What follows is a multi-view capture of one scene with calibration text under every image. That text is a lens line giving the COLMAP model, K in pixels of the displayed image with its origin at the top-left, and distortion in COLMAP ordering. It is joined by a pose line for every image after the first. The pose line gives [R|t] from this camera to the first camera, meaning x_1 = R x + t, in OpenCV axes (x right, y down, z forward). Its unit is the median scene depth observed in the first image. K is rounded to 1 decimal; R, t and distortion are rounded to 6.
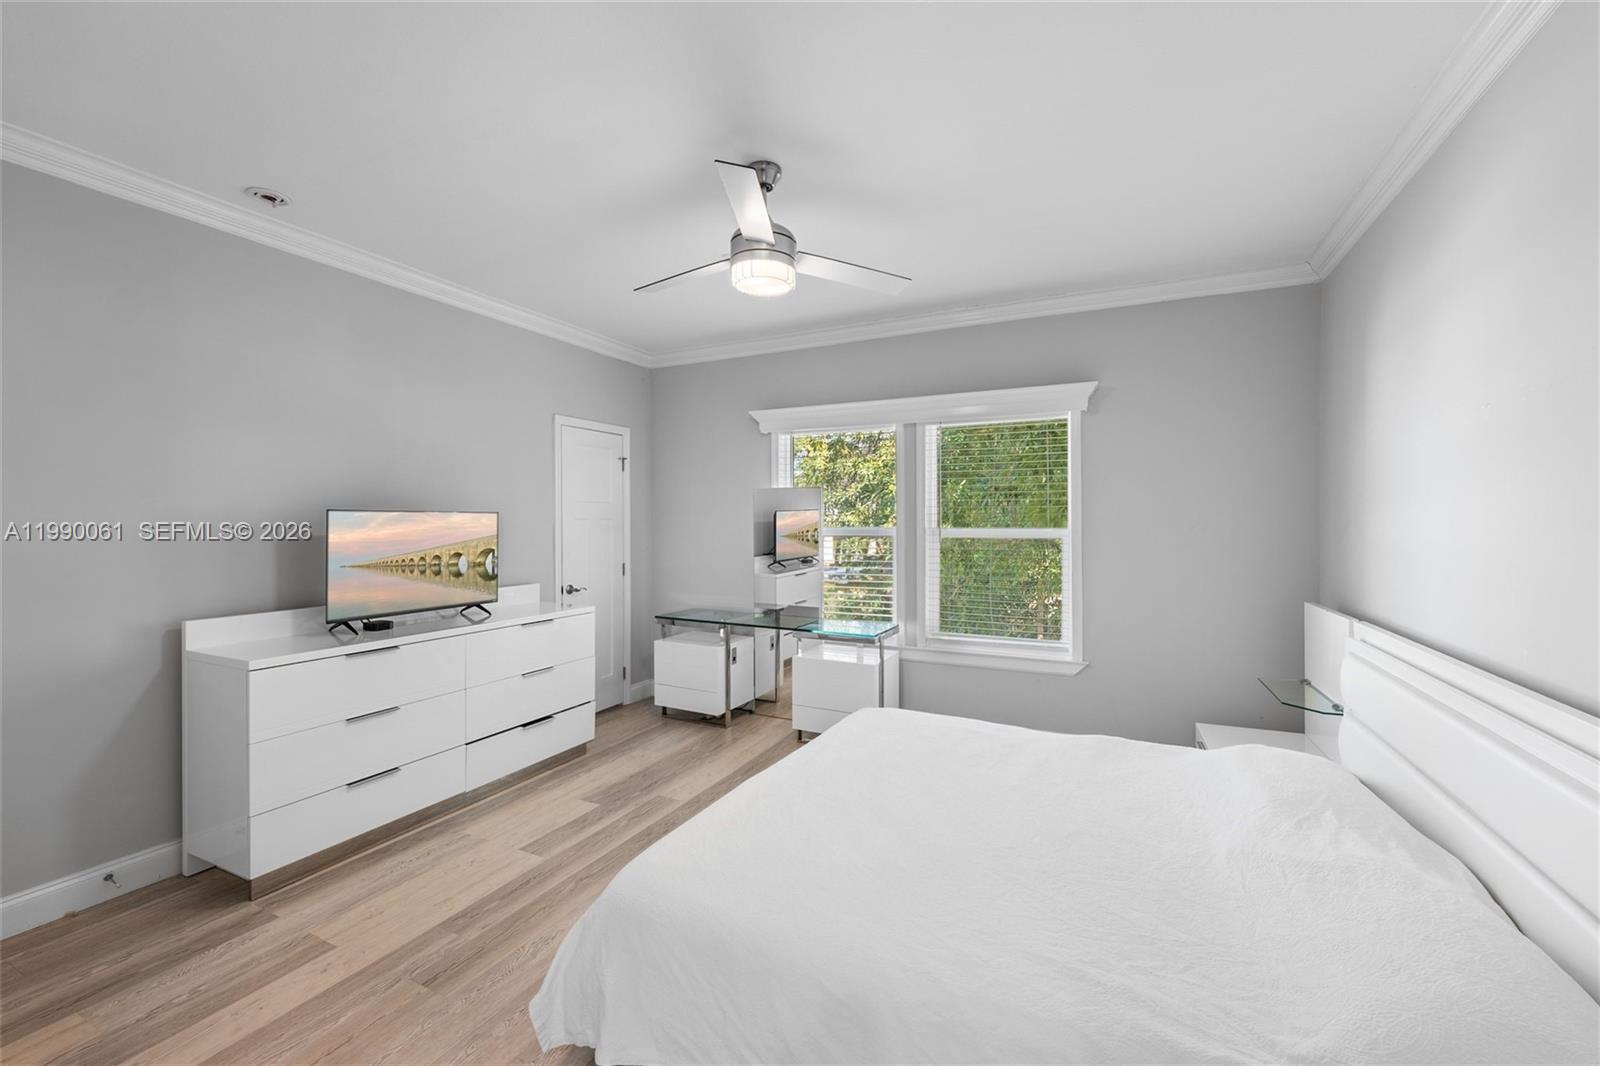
lens RADIAL K [[654.4, 0, 805.2], [0, 654.4, 527.5], [0, 0, 1]] dist [-0.004018, -0.000442]
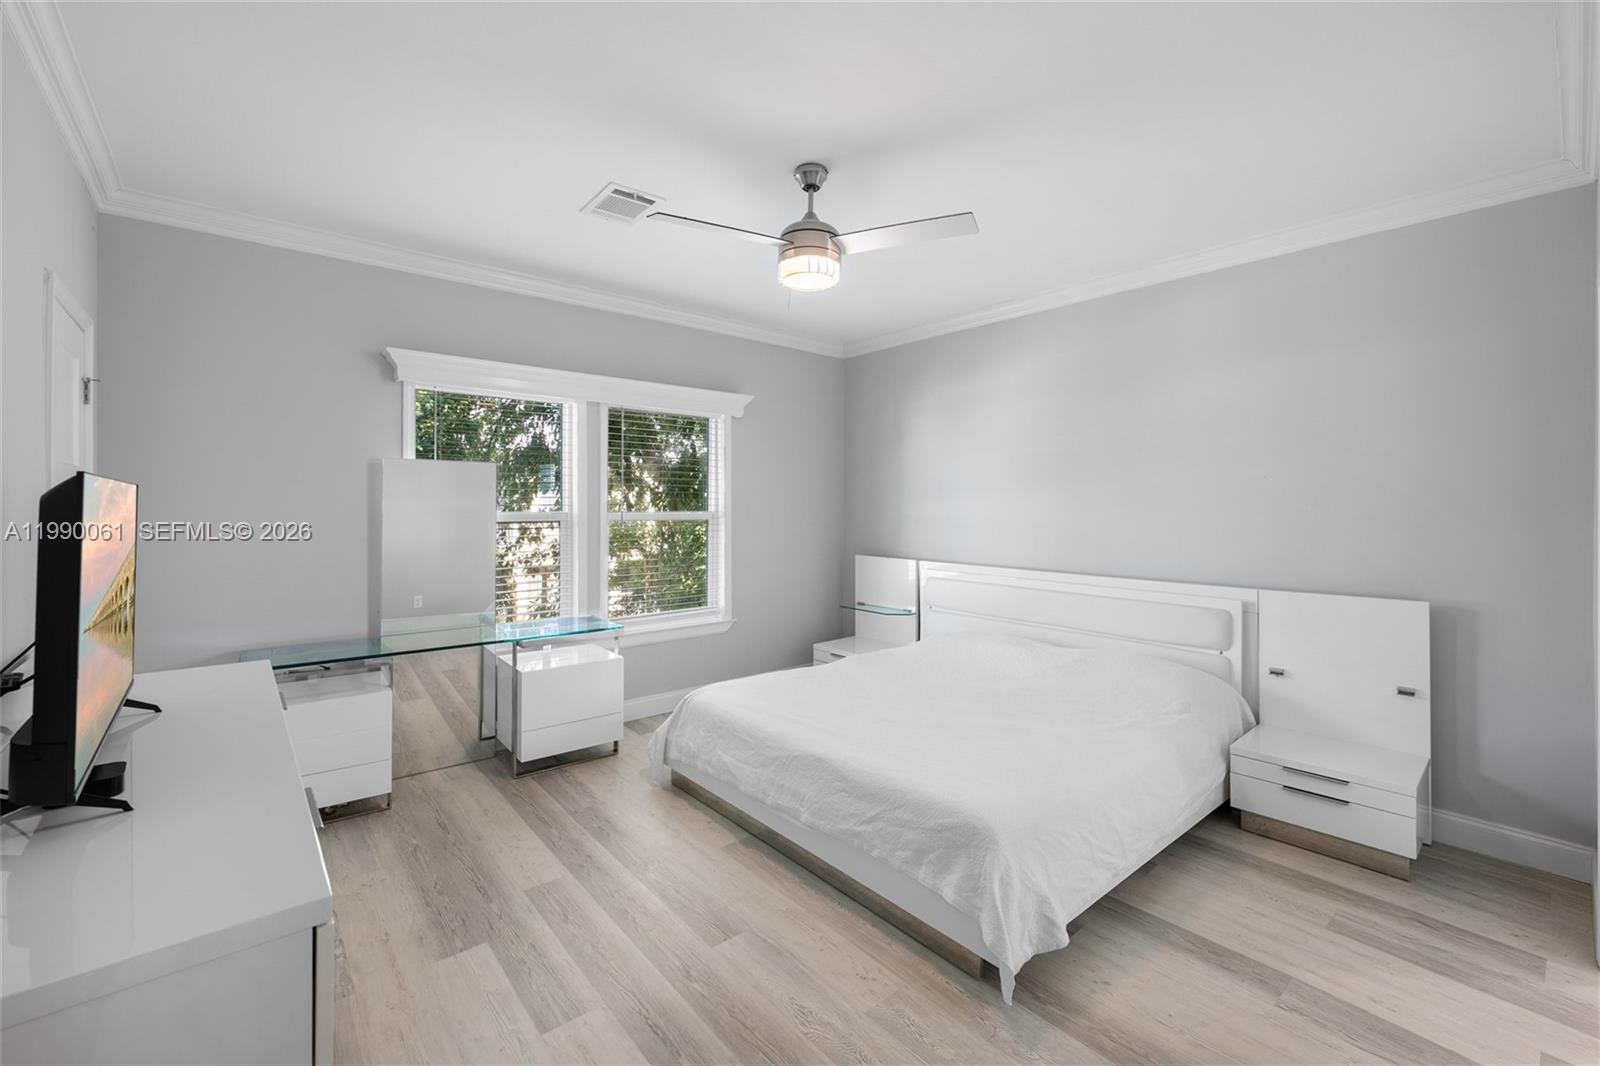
lens RADIAL K [[654.4, 0, 810.9], [0, 654.4, 501.6], [0, 0, 1]] dist [-0.004018, -0.000442]
pose [[0.402775, 0.009061, 0.915254, -0.652490], [0.011656, 0.999819, -0.015027, 0.004275], [-0.915225, 0.016721, 0.402597, 0.372741]]
